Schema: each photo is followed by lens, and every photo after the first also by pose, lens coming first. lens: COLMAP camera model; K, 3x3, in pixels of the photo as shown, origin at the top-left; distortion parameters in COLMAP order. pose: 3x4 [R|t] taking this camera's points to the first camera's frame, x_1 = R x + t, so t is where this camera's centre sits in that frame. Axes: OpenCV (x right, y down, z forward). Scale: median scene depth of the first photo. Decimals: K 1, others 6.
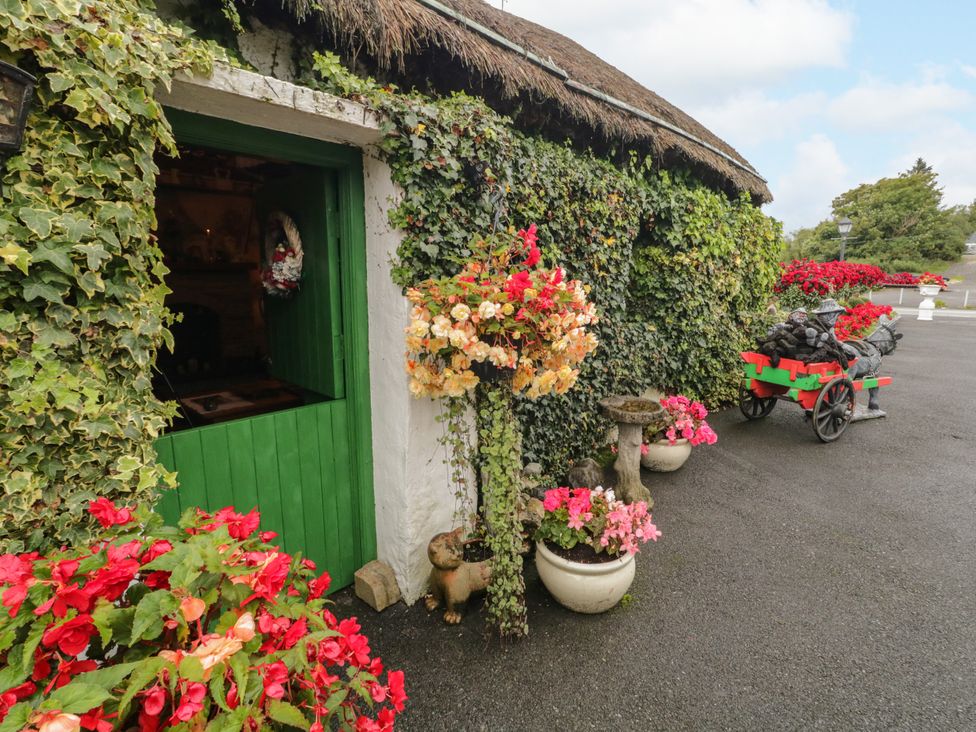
lens RADIAL K [[508.6, 0, 490.4], [0, 508.6, 368.7], [0, 0, 1]] dist [0.010151, -0.000254]
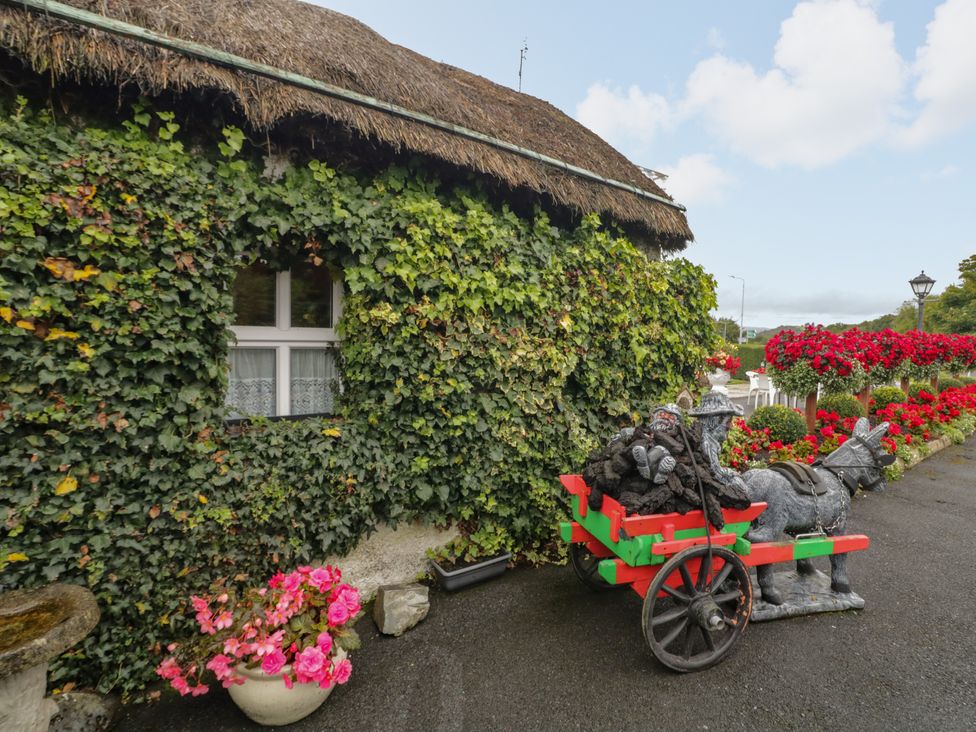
lens RADIAL K [[508.6, 0, 486.9], [0, 508.6, 366.1], [0, 0, 1]] dist [0.010151, -0.000254]
pose [[0.983684, 0.032372, -0.176970, 0.539270], [-0.054283, 0.991240, -0.120406, -0.085604], [0.171522, 0.128048, 0.976823, 0.424691]]
